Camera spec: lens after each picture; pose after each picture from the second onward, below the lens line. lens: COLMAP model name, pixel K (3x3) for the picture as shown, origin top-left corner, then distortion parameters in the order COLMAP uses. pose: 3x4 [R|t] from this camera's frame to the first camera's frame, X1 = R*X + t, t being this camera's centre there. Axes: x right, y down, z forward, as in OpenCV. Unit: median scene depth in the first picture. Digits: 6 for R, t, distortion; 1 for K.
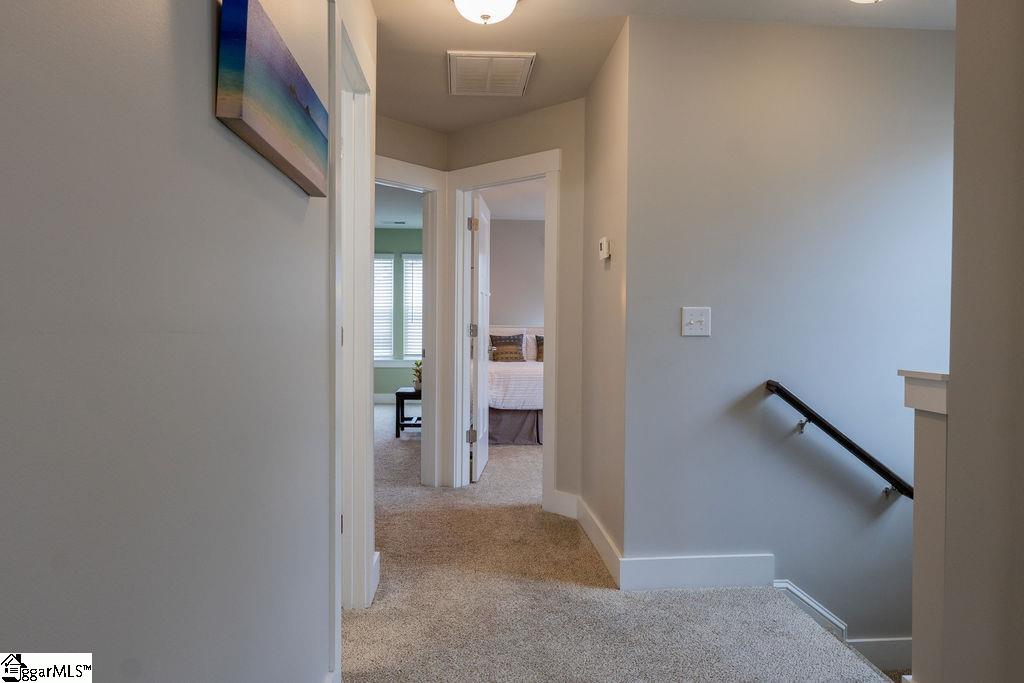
lens RADIAL K [[650.5, 0, 512.0], [0, 650.5, 341.5], [0, 0, 1]] dist [-0.000784, -0.000383]
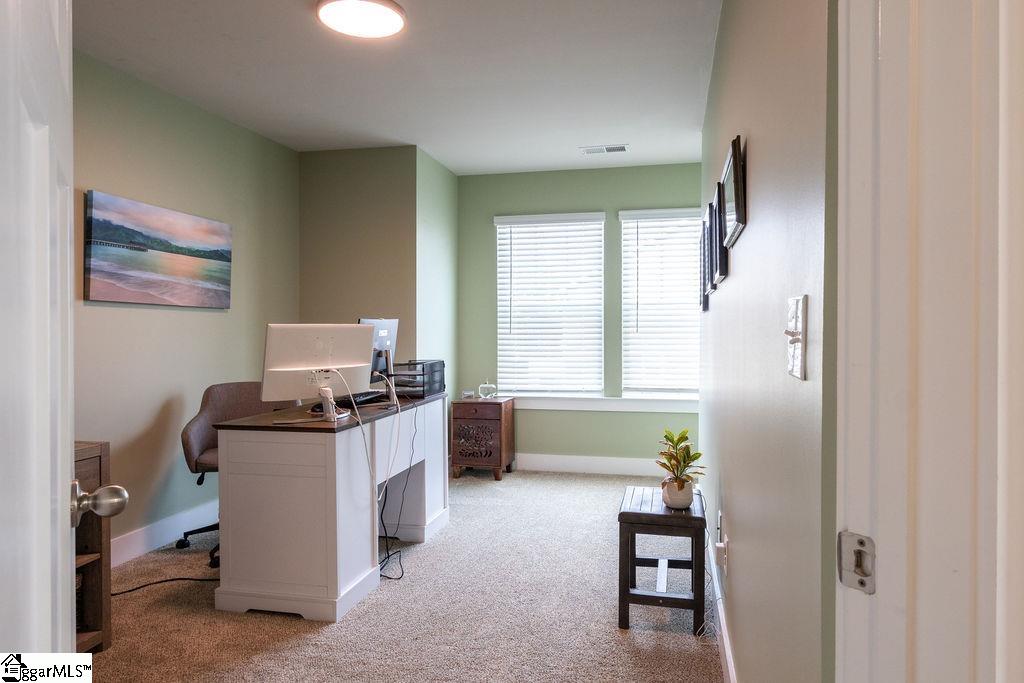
lens RADIAL K [[650.5, 0, 512.0], [0, 650.5, 341.5], [0, 0, 1]] dist [-0.000784, -0.000383]
pose [[0.951487, -0.009964, -0.307527, -0.096107], [0.003967, 0.999790, -0.020122, -0.011311], [0.307663, 0.017926, 0.951327, 0.495517]]
